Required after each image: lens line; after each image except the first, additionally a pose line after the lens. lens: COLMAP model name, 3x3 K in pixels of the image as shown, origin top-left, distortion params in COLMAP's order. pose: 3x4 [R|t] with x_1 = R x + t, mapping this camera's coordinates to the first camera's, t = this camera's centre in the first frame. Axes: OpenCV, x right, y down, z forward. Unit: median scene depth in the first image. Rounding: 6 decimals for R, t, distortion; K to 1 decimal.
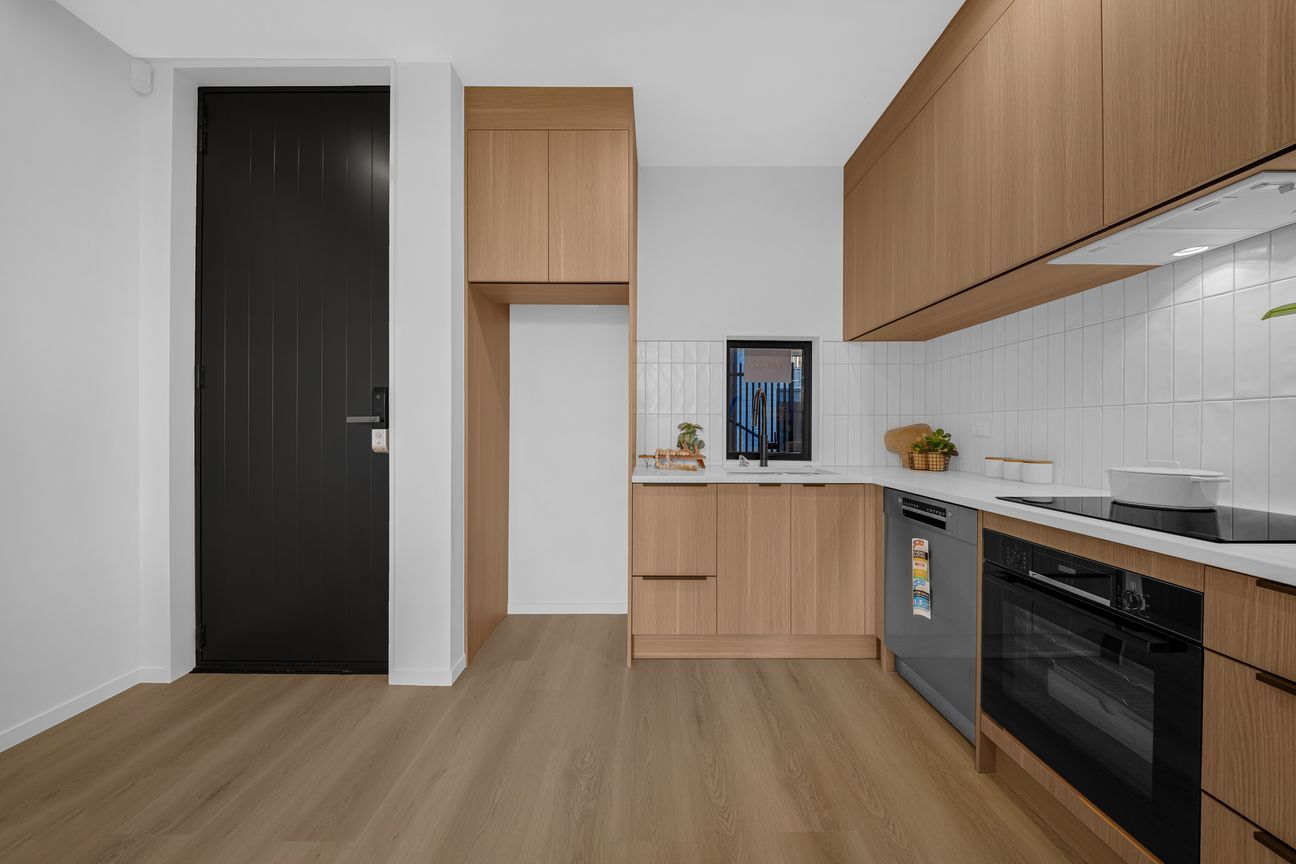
lens RADIAL K [[454.4, 0, 645.8], [0, 454.4, 428.6], [0, 0, 1]] dist [0.001665, -0.004745]
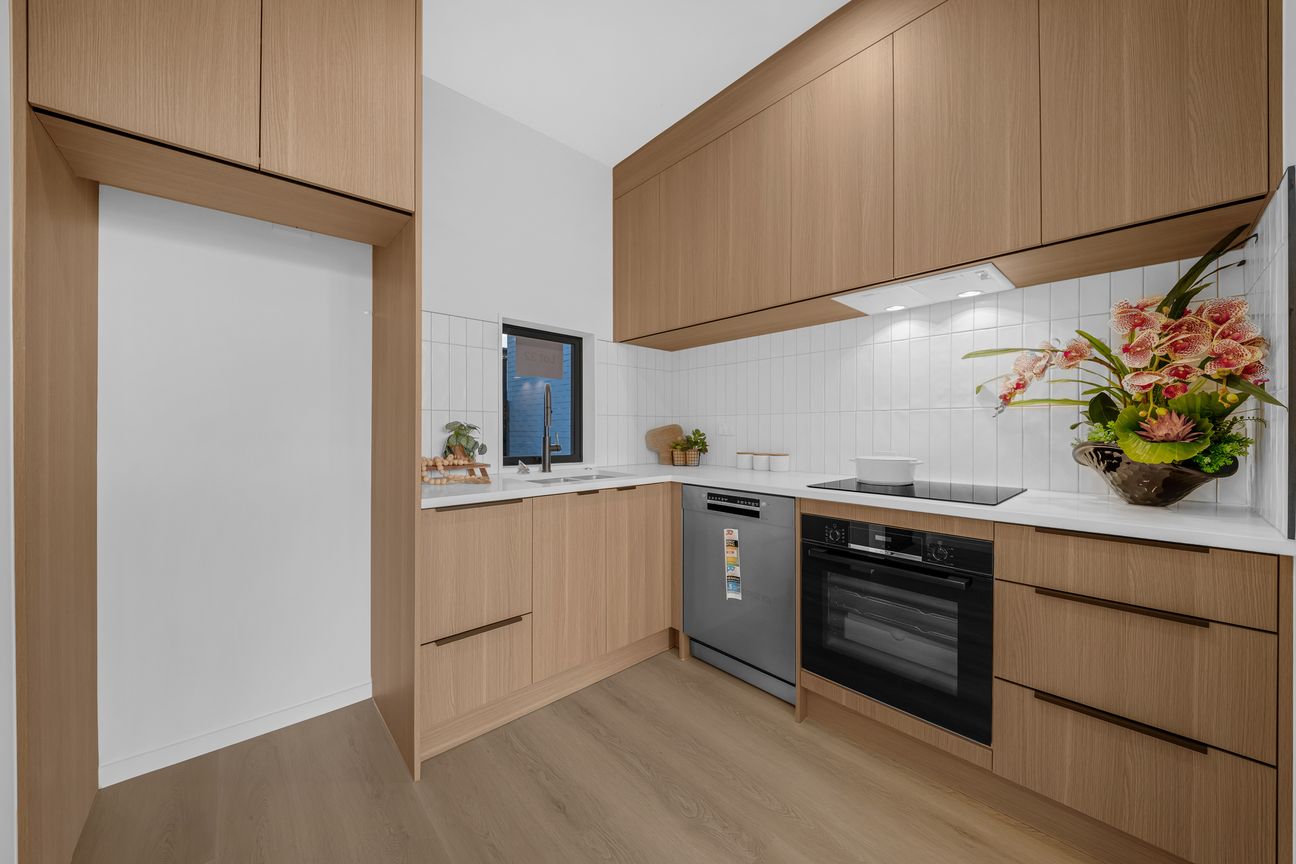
lens RADIAL K [[454.4, 0, 645.8], [0, 454.4, 428.6], [0, 0, 1]] dist [0.001665, -0.004745]
pose [[0.740668, -0.001365, 0.671870, -0.246905], [0.001276, 0.999999, 0.000626, -0.001244], [-0.671870, 0.000394, 0.740669, 0.278796]]
